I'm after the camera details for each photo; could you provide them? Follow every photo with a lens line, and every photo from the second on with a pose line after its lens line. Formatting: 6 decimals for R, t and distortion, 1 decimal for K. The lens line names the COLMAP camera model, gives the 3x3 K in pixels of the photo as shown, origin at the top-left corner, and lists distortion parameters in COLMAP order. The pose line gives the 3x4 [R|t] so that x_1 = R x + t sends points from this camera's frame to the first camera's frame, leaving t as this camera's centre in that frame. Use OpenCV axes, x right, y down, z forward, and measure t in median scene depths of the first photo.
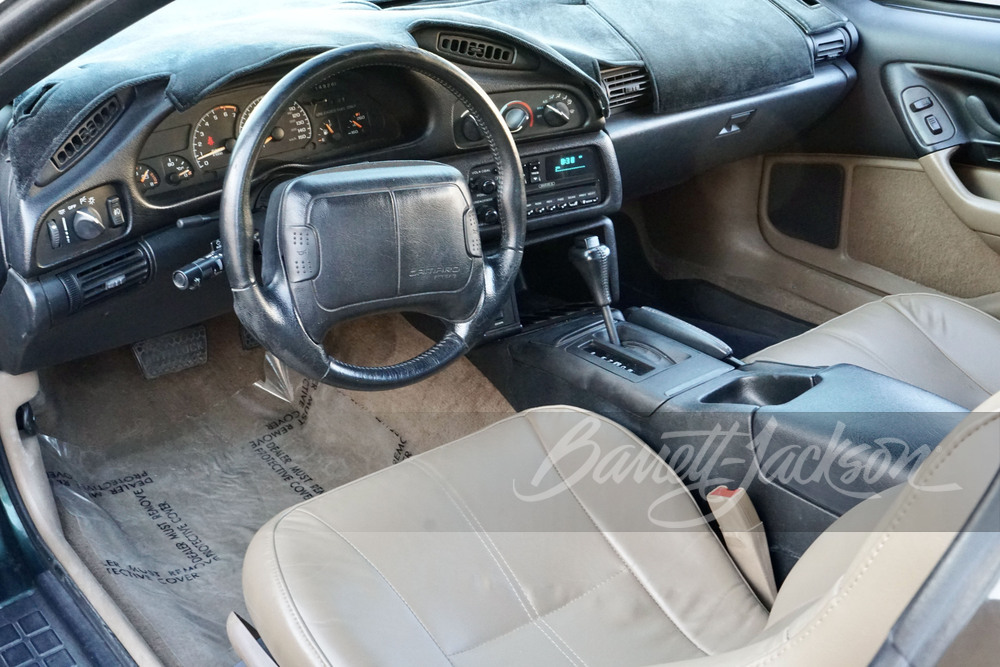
lens RADIAL K [[1246.1, 0, 509.1], [0, 1246.1, 329.7], [0, 0, 1]] dist [-0.088362, 0.000000]
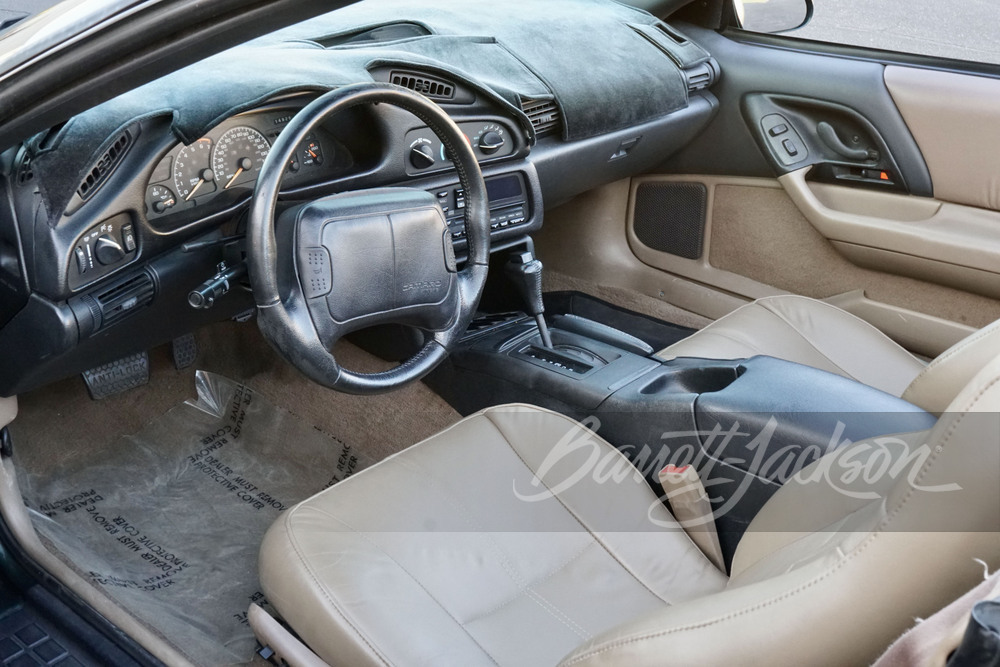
lens RADIAL K [[1246.1, 0, 503.4], [0, 1246.1, 330.1], [0, 0, 1]] dist [-0.088362, 0.000000]
pose [[0.982477, -0.035464, 0.182982, -0.156468], [0.038522, 0.999171, -0.013189, 0.008714], [-0.182362, 0.020006, 0.983028, -0.091360]]
